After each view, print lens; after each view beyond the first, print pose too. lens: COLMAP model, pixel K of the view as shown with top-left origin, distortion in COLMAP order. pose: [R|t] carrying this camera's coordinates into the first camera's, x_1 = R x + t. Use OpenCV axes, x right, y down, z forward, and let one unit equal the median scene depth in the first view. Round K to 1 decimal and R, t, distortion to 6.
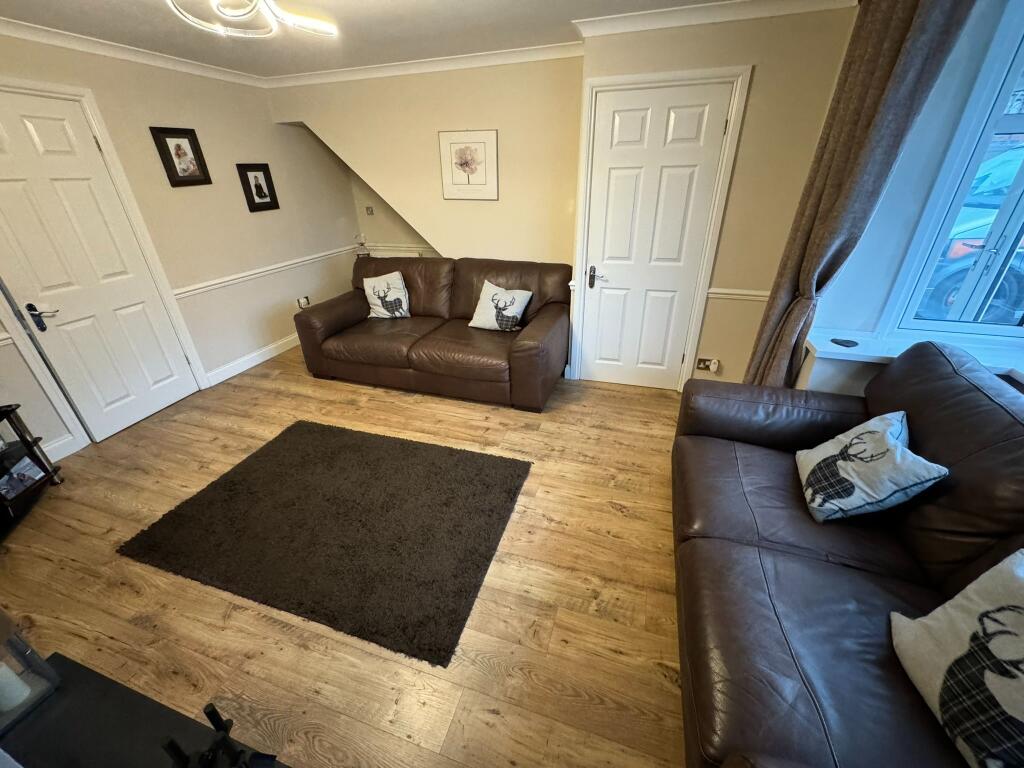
lens RADIAL K [[409.4, 0, 513.7], [0, 409.4, 382.5], [0, 0, 1]] dist [-0.004133, 0.000356]
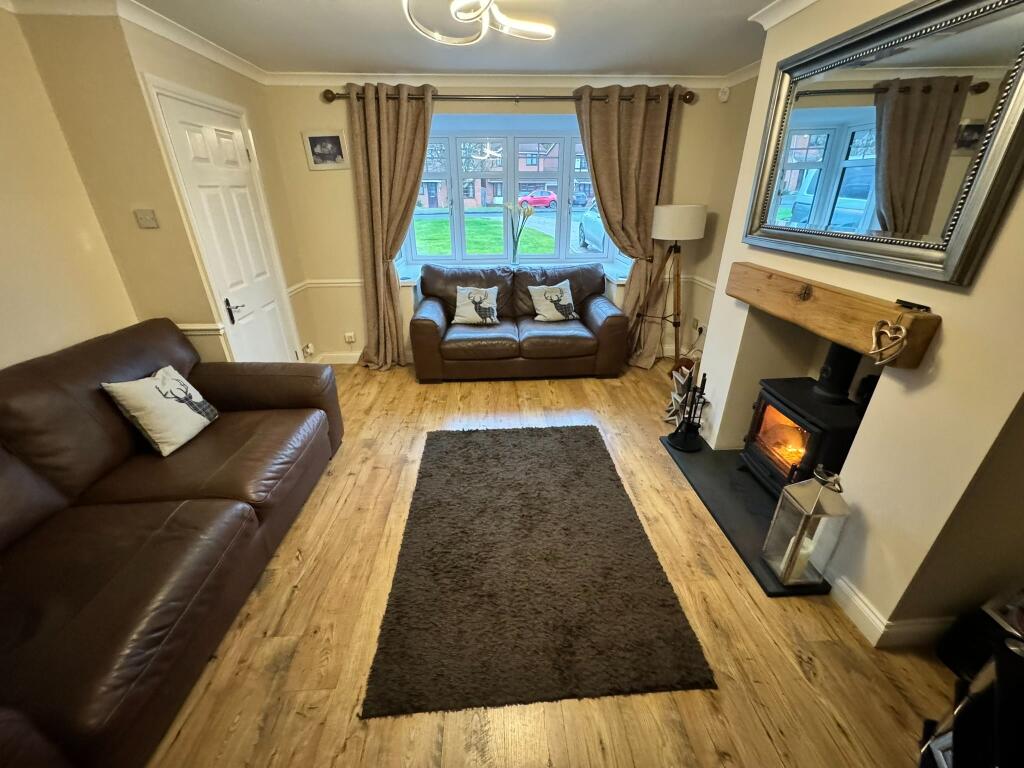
lens RADIAL K [[409.4, 0, 511.1], [0, 409.4, 381.3], [0, 0, 1]] dist [-0.004133, 0.000356]
pose [[-0.353209, -0.376533, 0.856426, -0.949078], [0.435268, 0.744178, 0.506696, -0.386929], [-0.828122, 0.551744, -0.098957, 0.808745]]
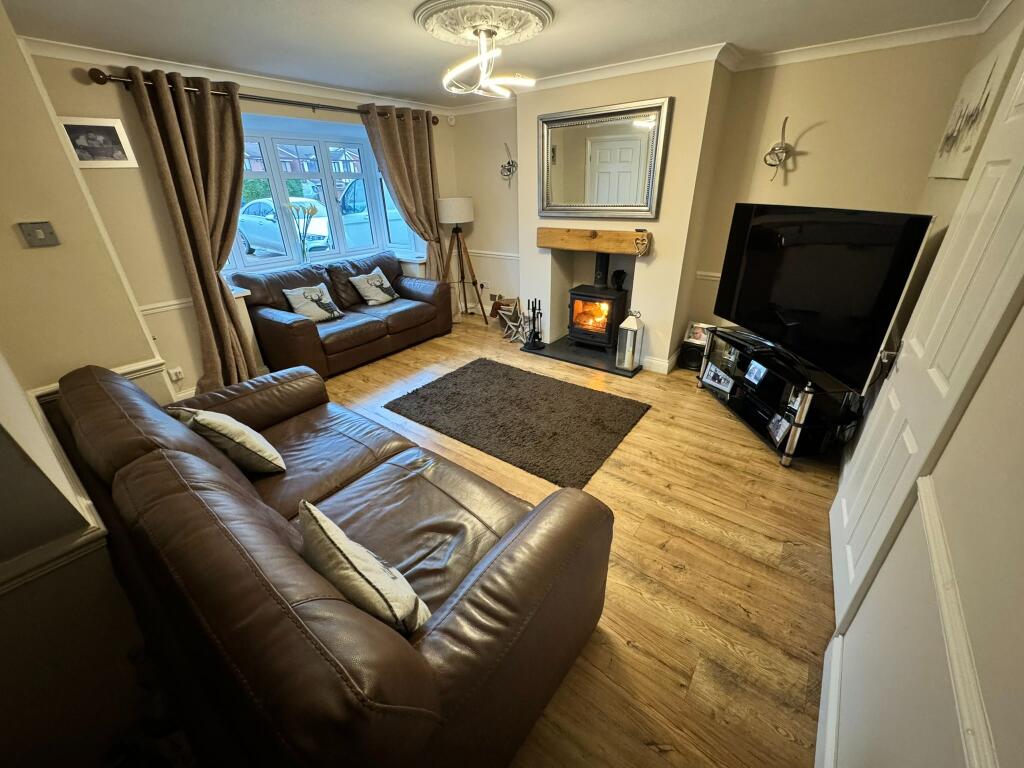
lens RADIAL K [[409.4, 0, 511.5], [0, 409.4, 379.6], [0, 0, 1]] dist [-0.004133, 0.000356]
pose [[-0.941337, -0.109539, 0.319195, -0.721334], [0.186489, 0.619459, 0.762557, -0.743251], [-0.281258, 0.777349, -0.562692, 1.492390]]
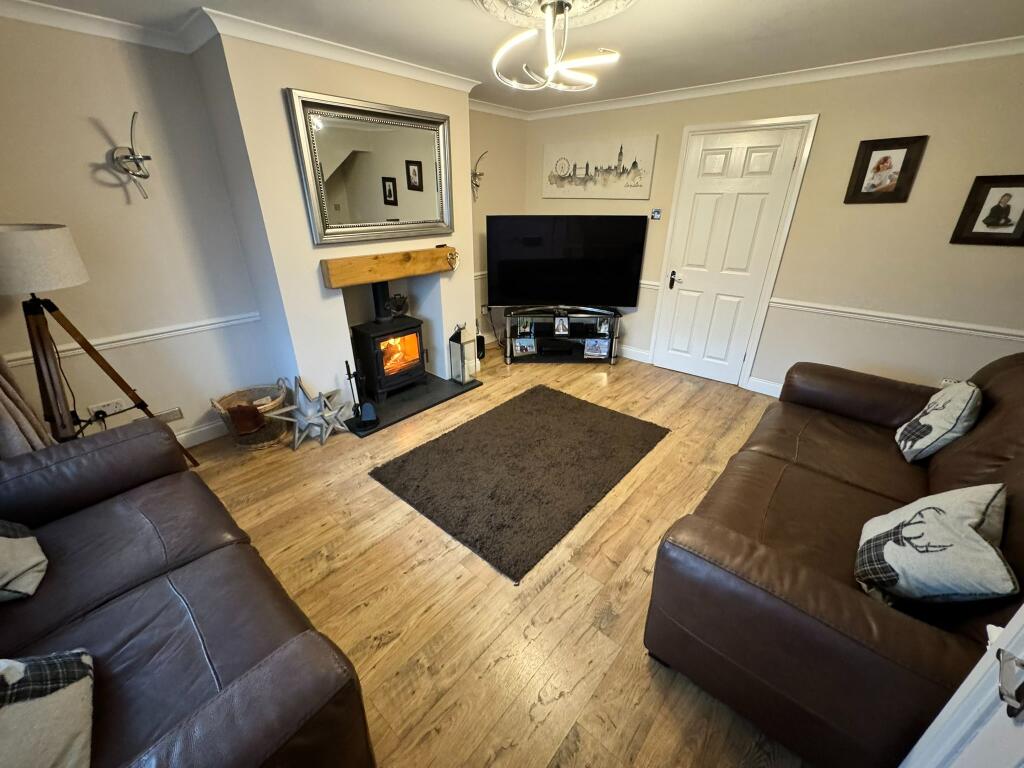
lens RADIAL K [[409.4, 0, 509.5], [0, 409.4, 382.9], [0, 0, 1]] dist [-0.004133, 0.000356]
pose [[-0.406364, 0.396456, -0.823220, 0.492105], [-0.411319, 0.725139, 0.552259, -0.446859], [0.815895, 0.563024, -0.131600, 0.851268]]
